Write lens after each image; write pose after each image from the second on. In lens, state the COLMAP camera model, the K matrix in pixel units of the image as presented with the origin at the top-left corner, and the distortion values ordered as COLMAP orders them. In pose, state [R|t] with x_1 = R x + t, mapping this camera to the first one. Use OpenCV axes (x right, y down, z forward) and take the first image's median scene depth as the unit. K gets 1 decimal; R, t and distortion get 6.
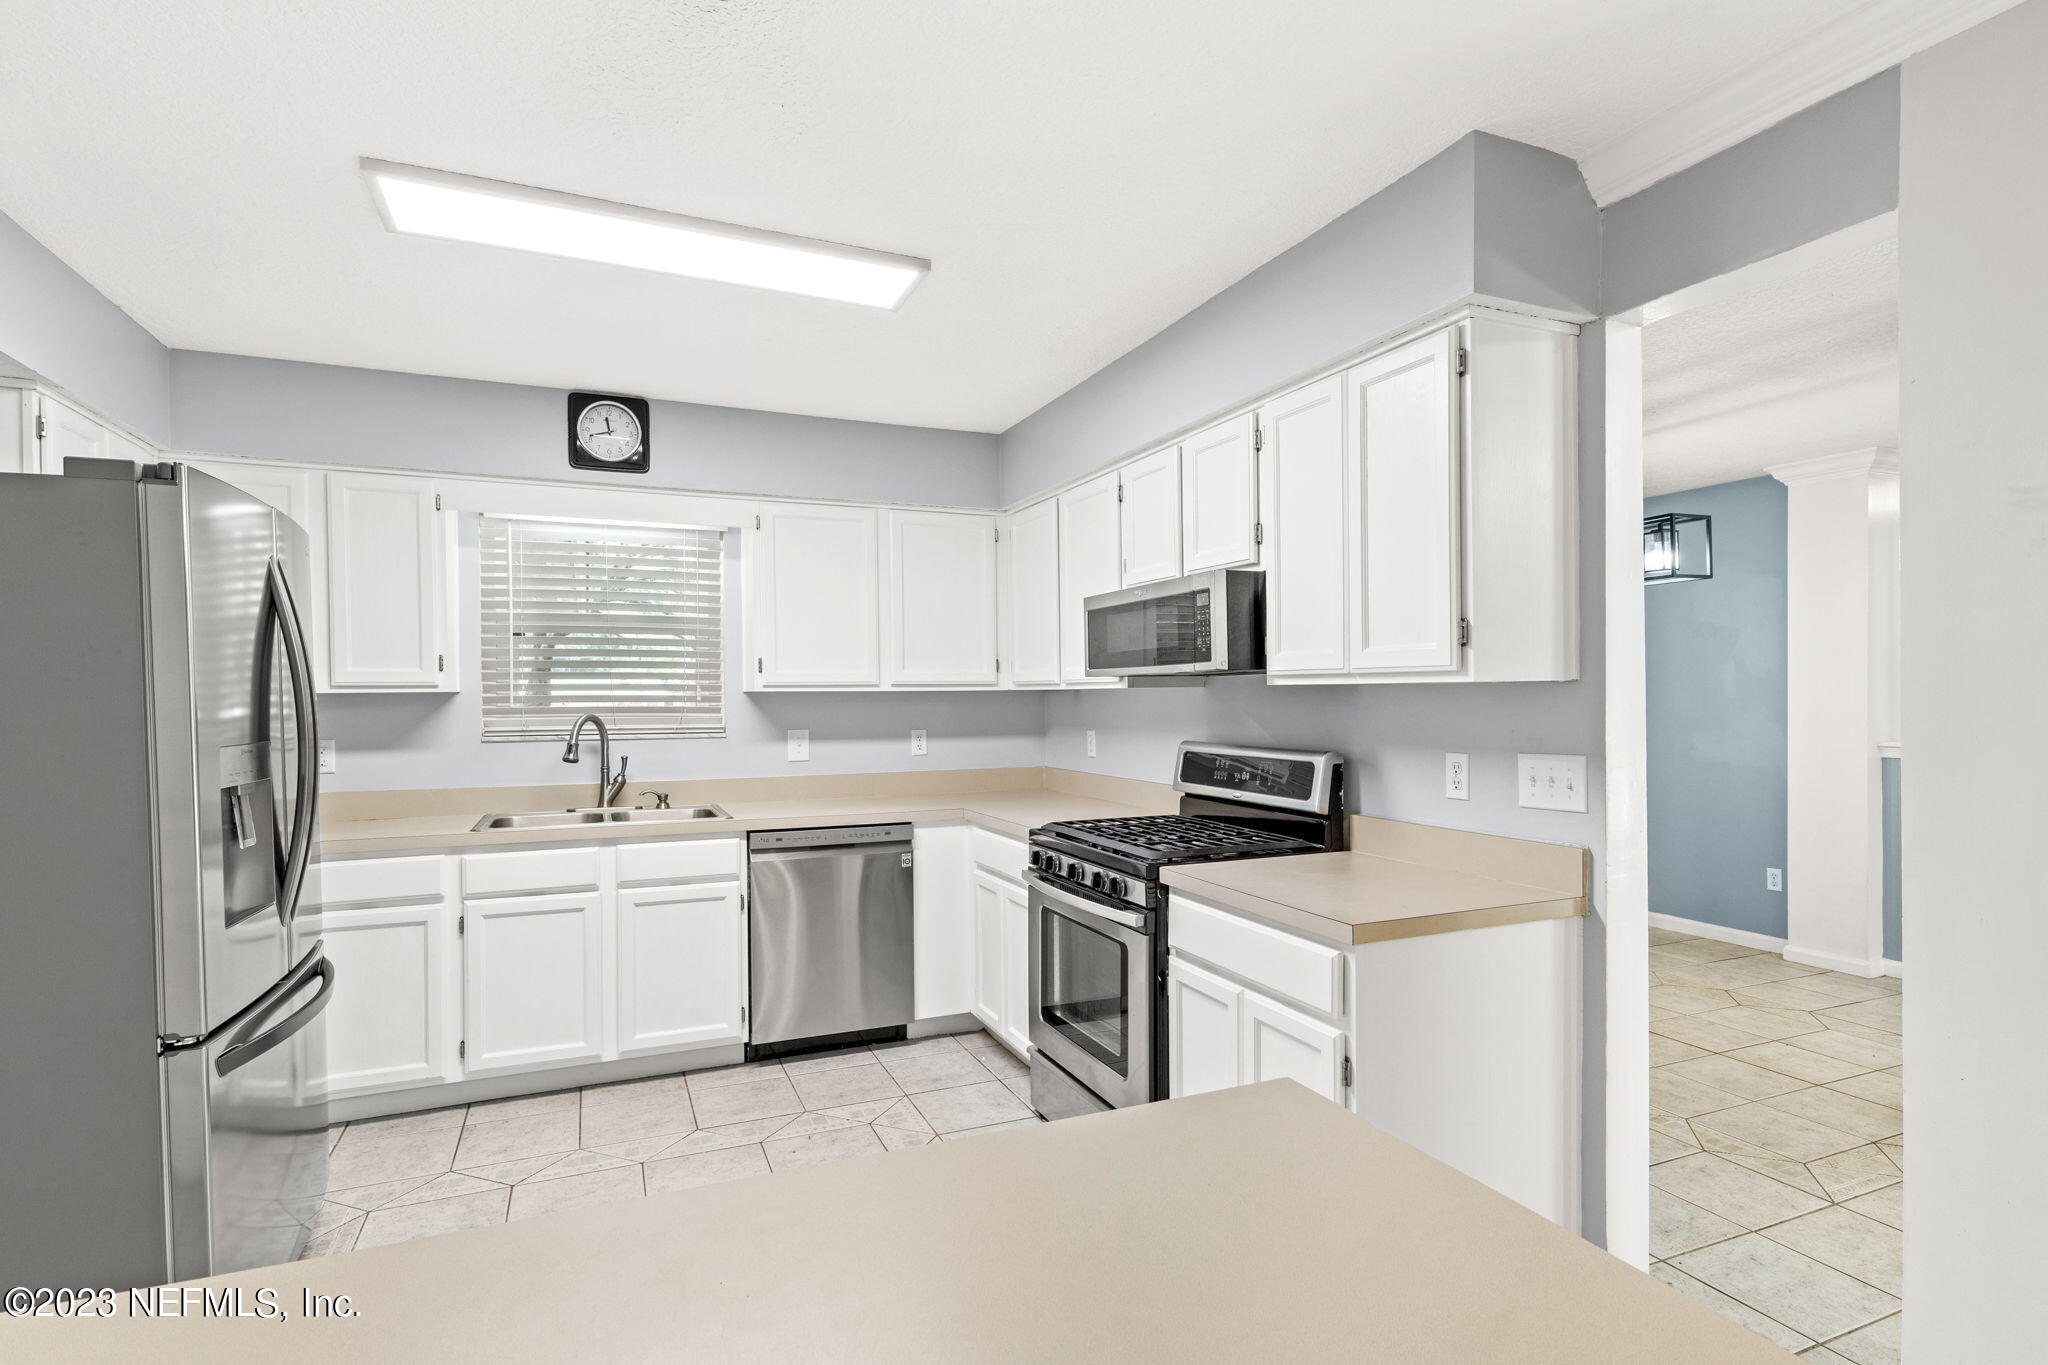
lens RADIAL K [[1015.2, 0, 1034.5], [0, 1015.2, 710.4], [0, 0, 1]] dist [0.003300, 0.000586]
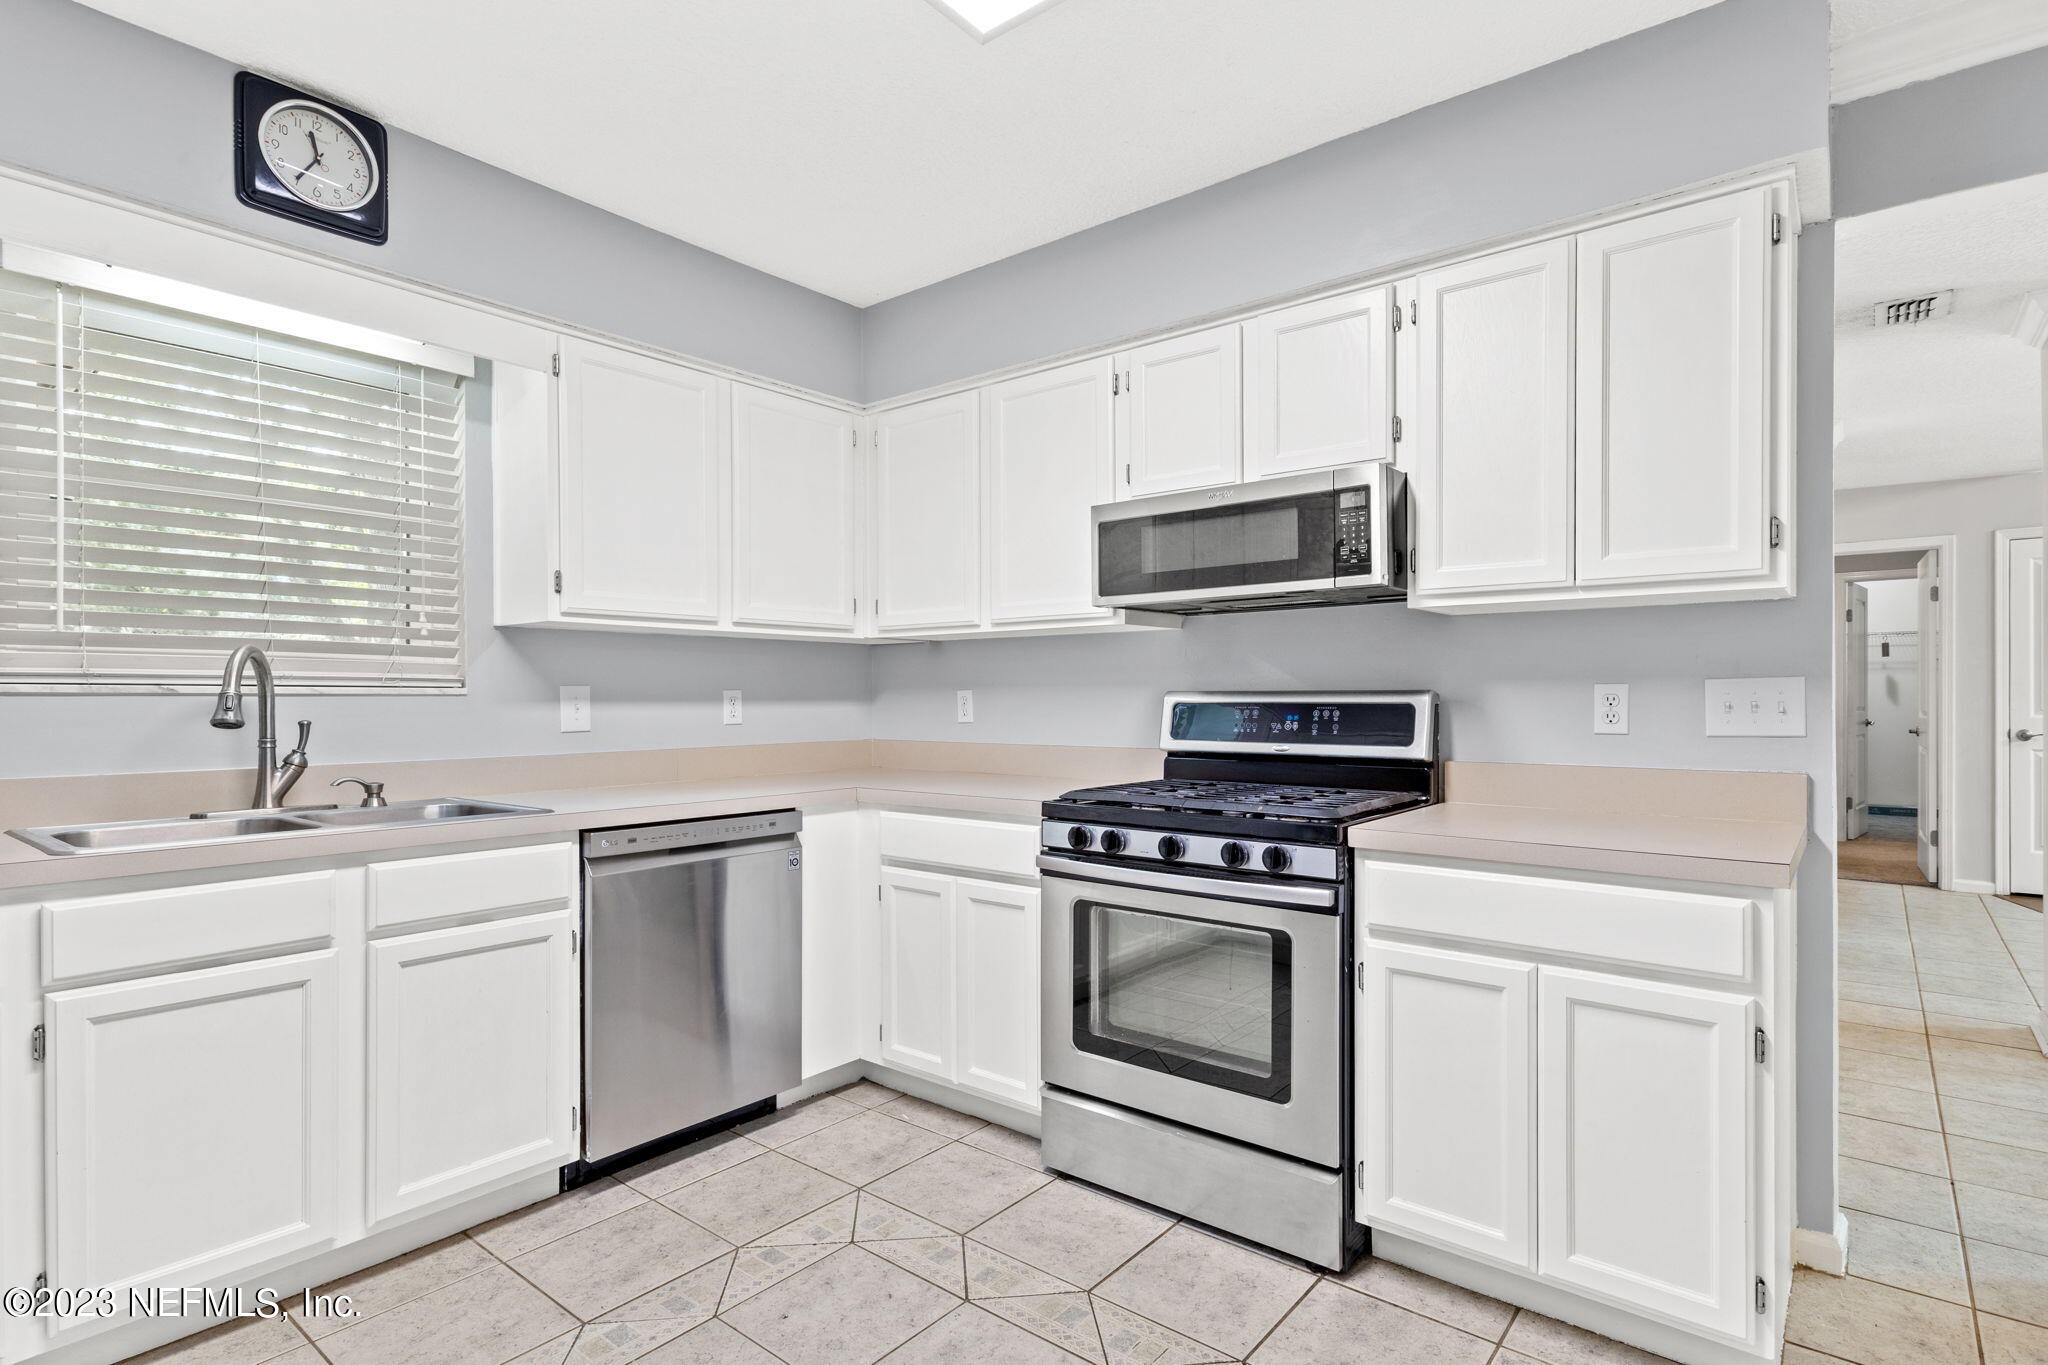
lens RADIAL K [[1015.2, 0, 1042.4], [0, 1015.2, 702.9], [0, 0, 1]] dist [0.003300, 0.000586]
pose [[0.885518, 0.001039, 0.464603, -0.342531], [0.004082, 0.999942, -0.010016, 0.048613], [-0.464586, 0.010766, 0.885462, 0.311152]]
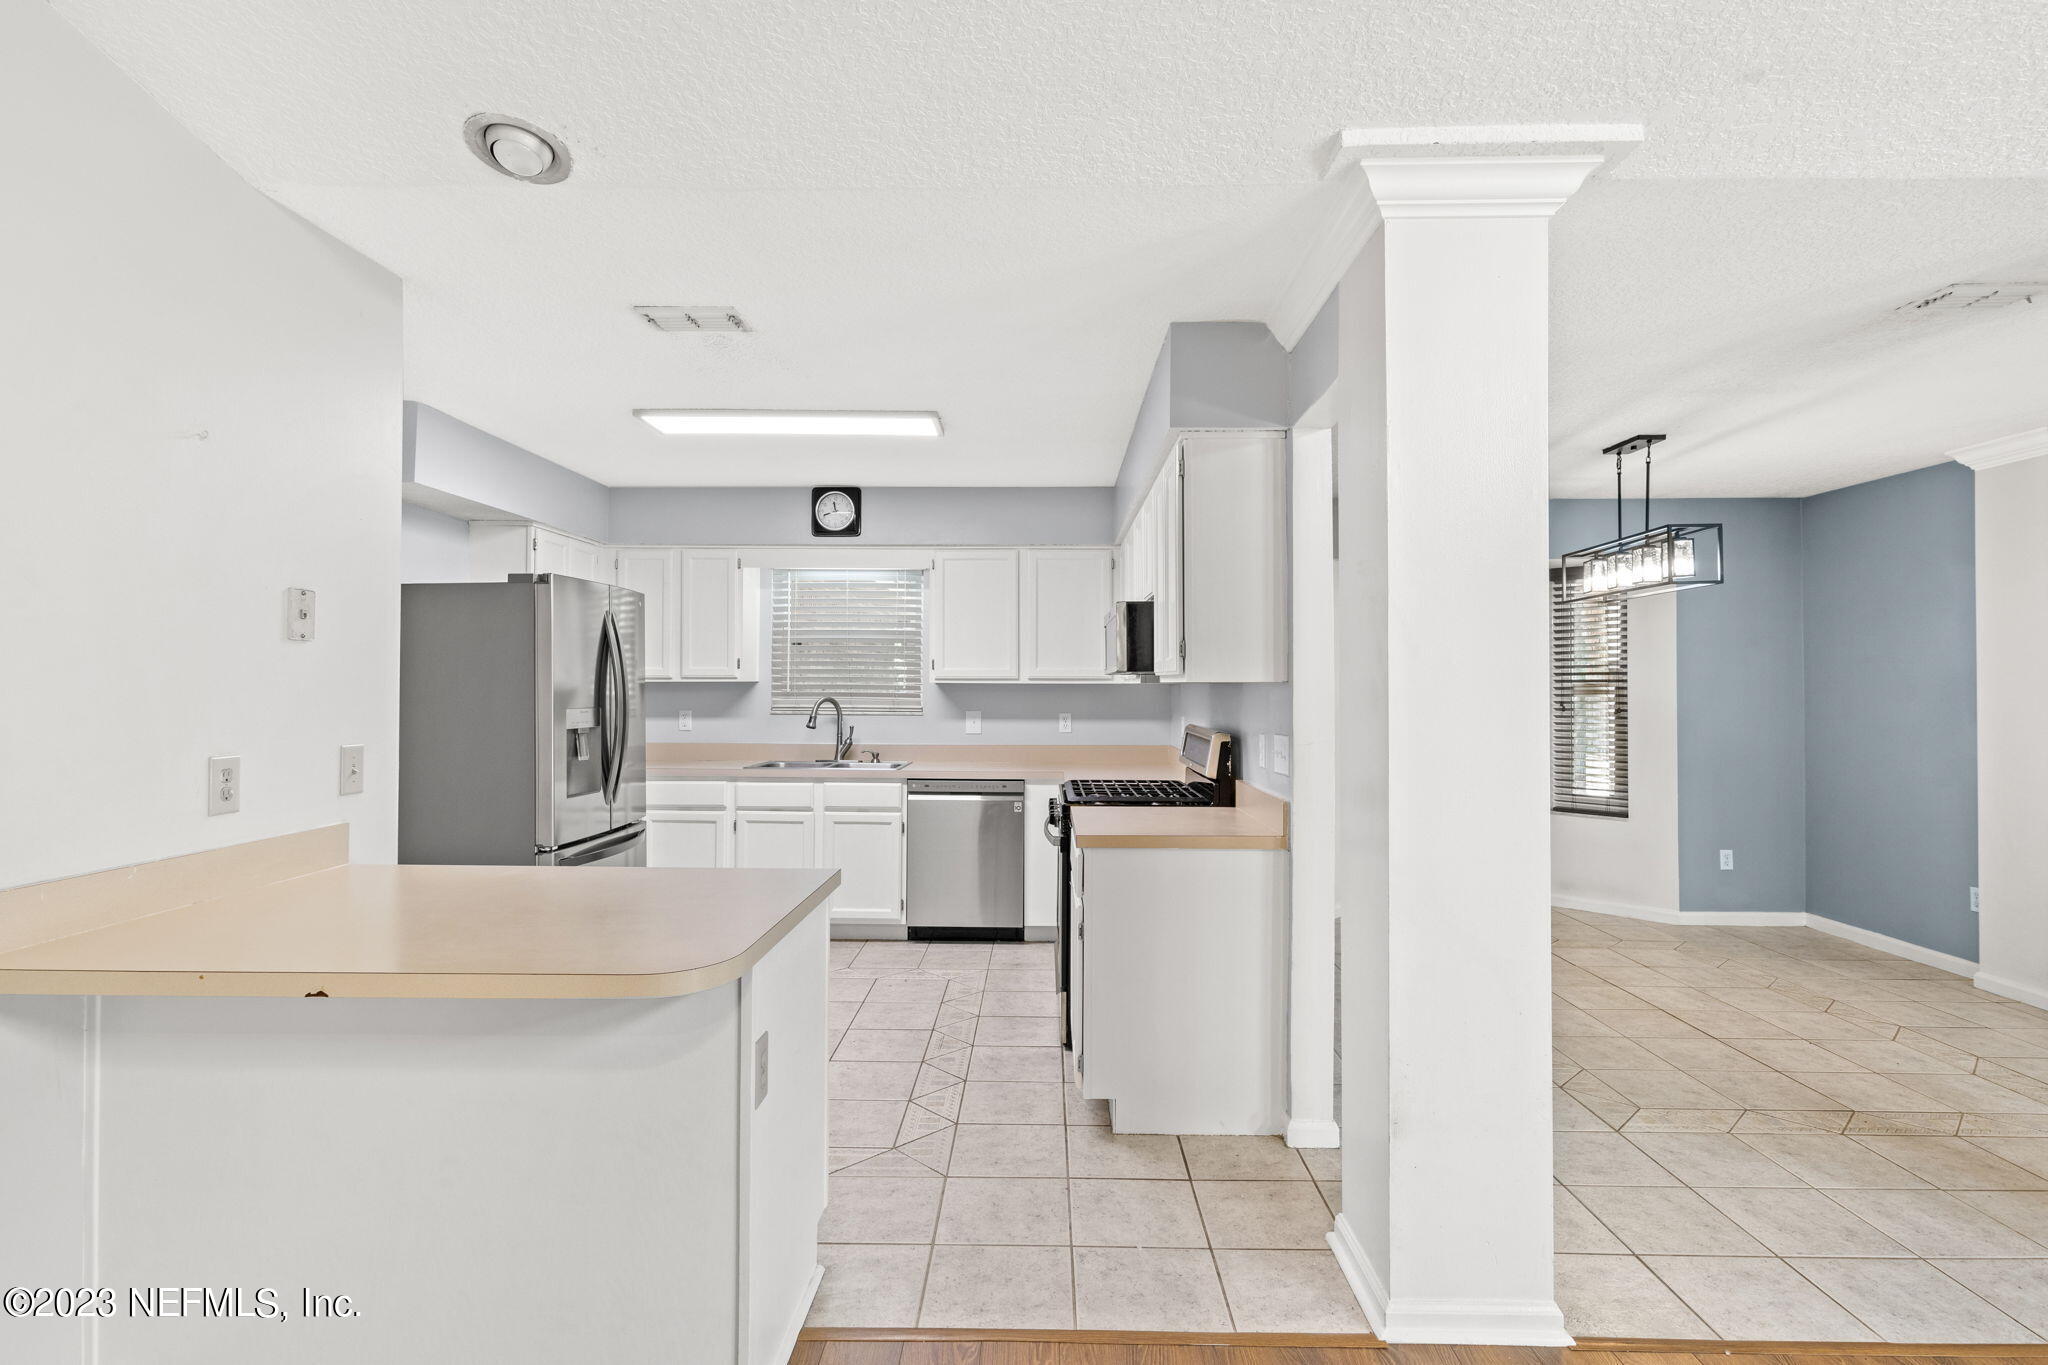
lens RADIAL K [[1015.2, 0, 1033.5], [0, 1015.2, 674.0], [0, 0, 1]] dist [0.003300, 0.000586]
pose [[0.911473, 0.005489, -0.411323, 0.510107], [-0.016019, 0.999626, -0.022158, -0.002185], [0.411048, 0.026785, 0.911220, -0.273336]]
